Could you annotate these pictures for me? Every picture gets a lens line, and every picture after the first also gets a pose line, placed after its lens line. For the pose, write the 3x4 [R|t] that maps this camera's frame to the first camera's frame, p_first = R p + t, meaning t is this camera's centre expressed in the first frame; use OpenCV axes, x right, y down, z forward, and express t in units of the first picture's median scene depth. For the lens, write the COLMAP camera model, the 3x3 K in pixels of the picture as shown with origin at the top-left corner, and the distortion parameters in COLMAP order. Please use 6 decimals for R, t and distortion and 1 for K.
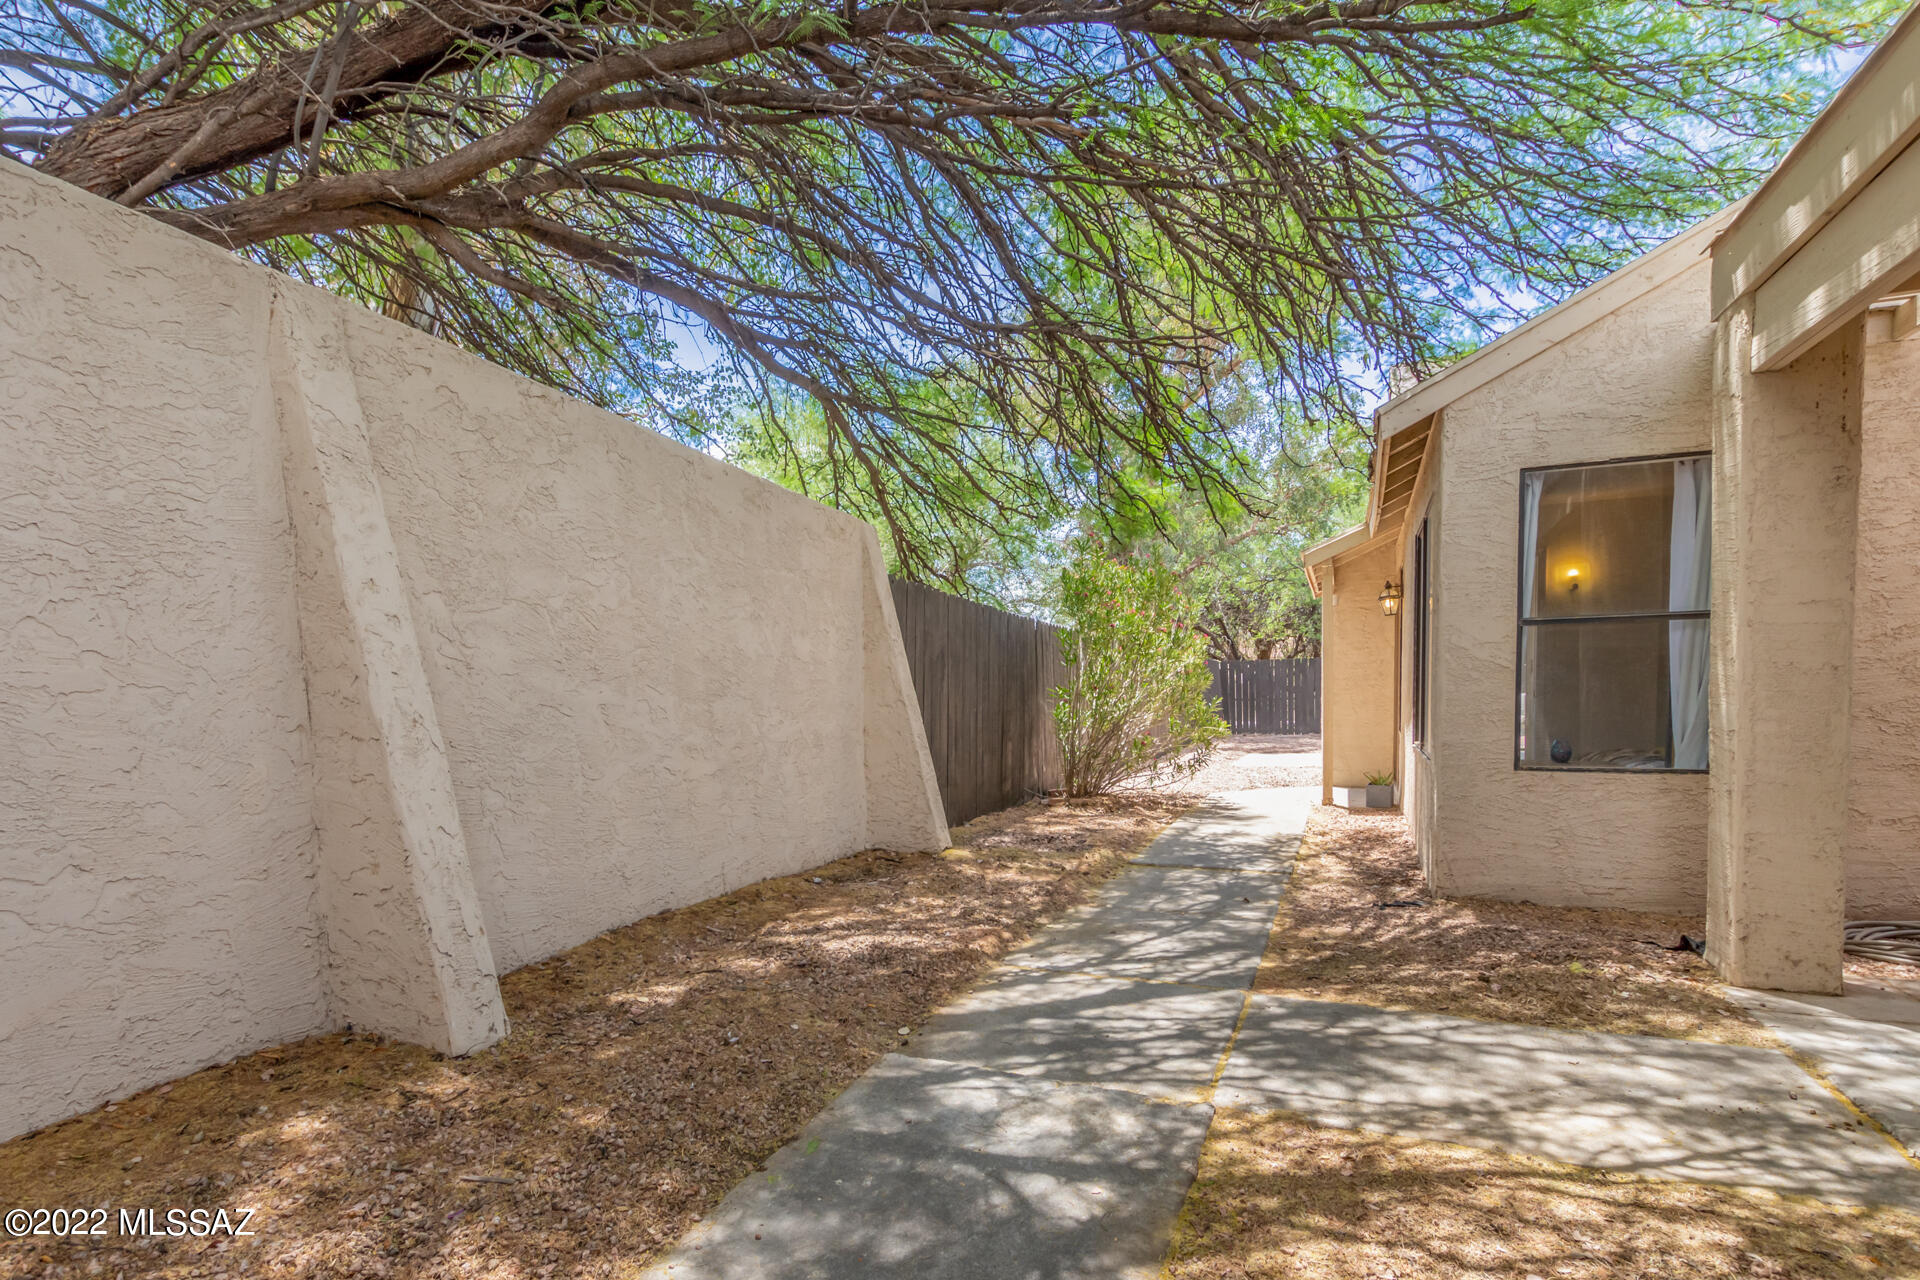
lens RADIAL K [[894.5, 0, 1015.0], [0, 894.5, 763.2], [0, 0, 1]] dist [-0.000028, -0.000336]
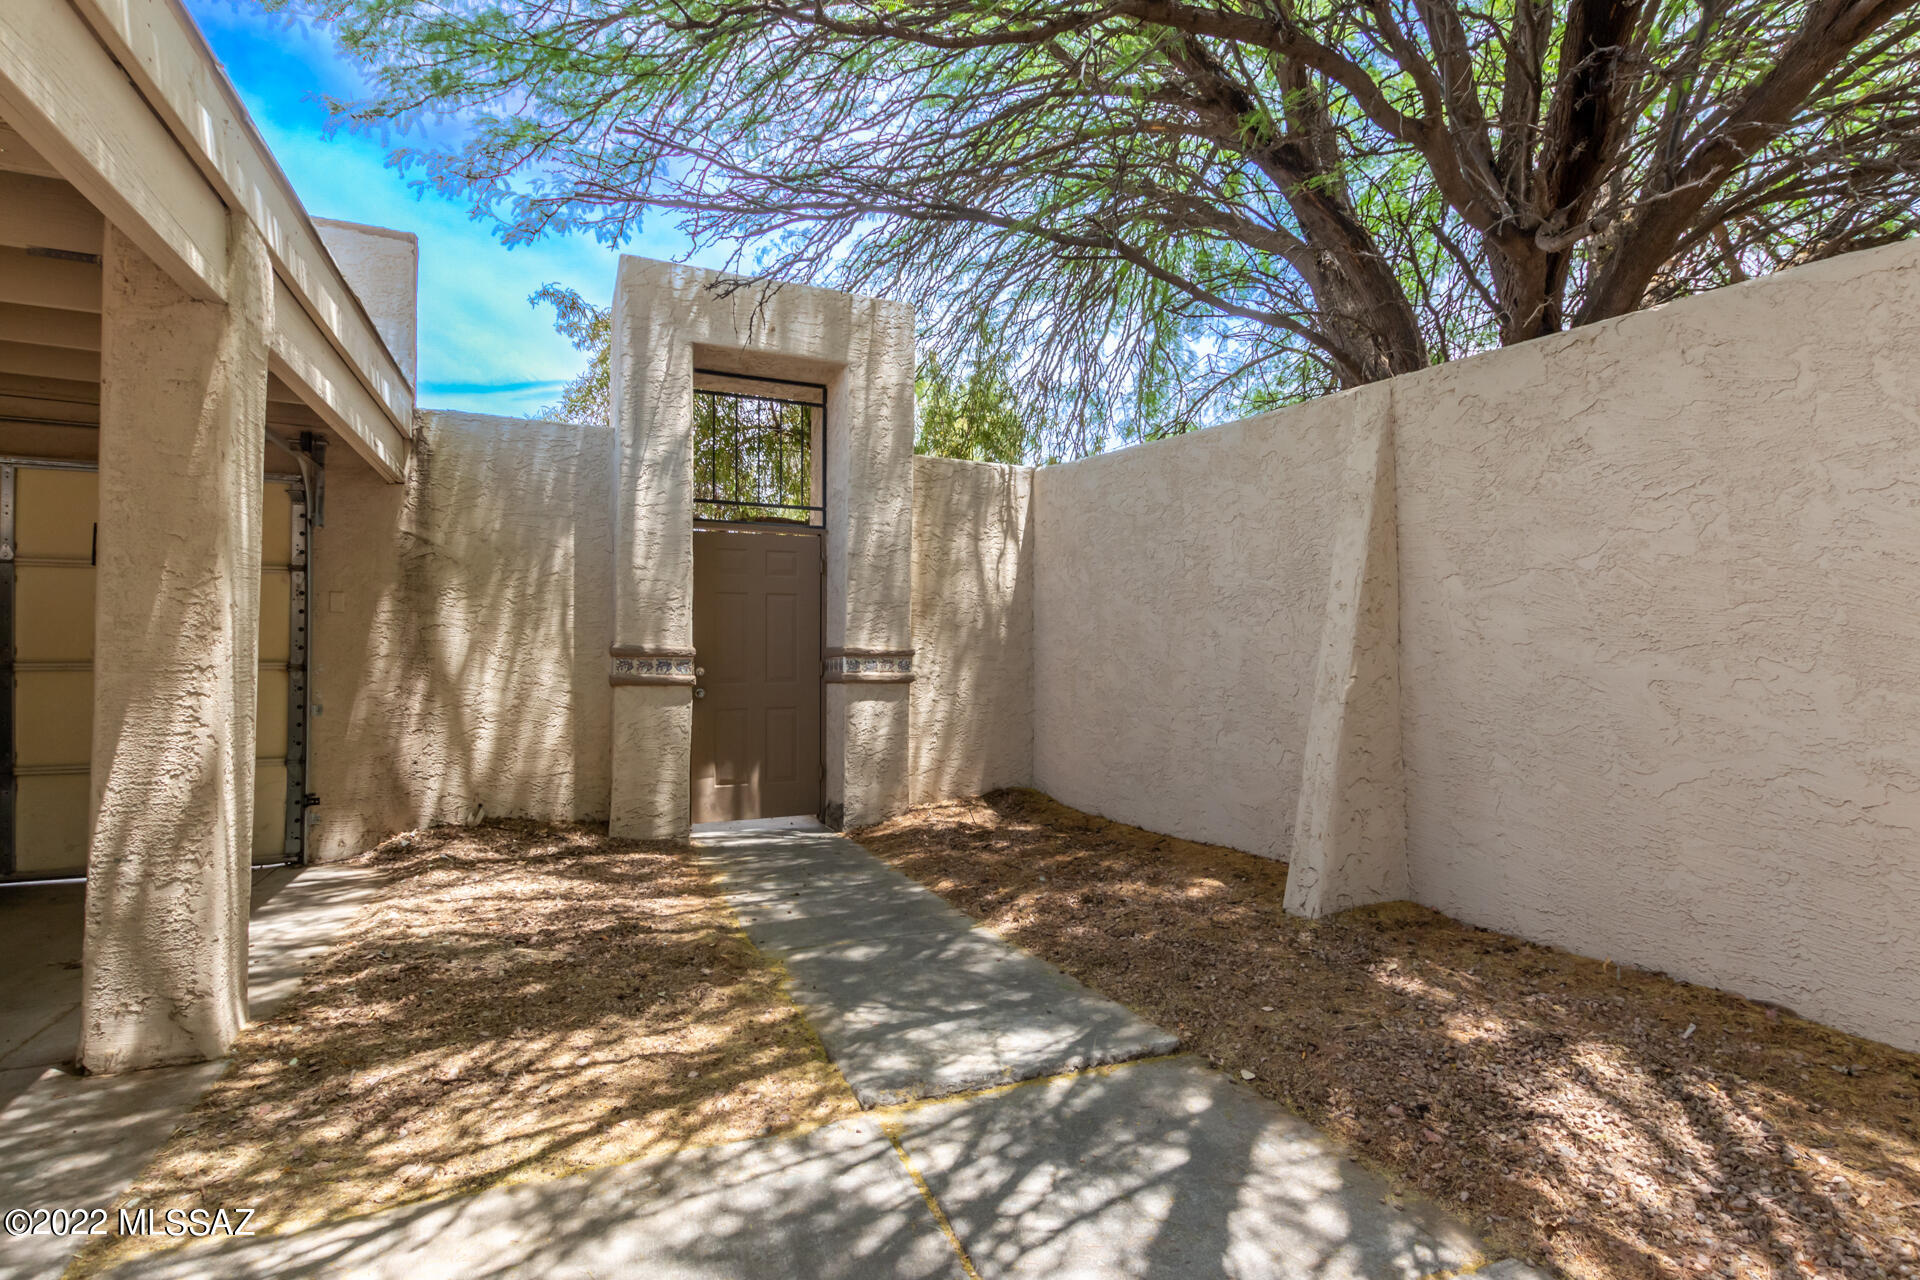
lens RADIAL K [[900.6, 0, 959.8], [0, 900.6, 646.5], [0, 0, 1]] dist [0.005371, -0.000465]
pose [[-0.716568, 0.021363, -0.697190, 0.588466], [-0.044210, 0.996130, 0.075961, -0.143838], [0.696115, 0.085254, -0.712850, 1.269783]]
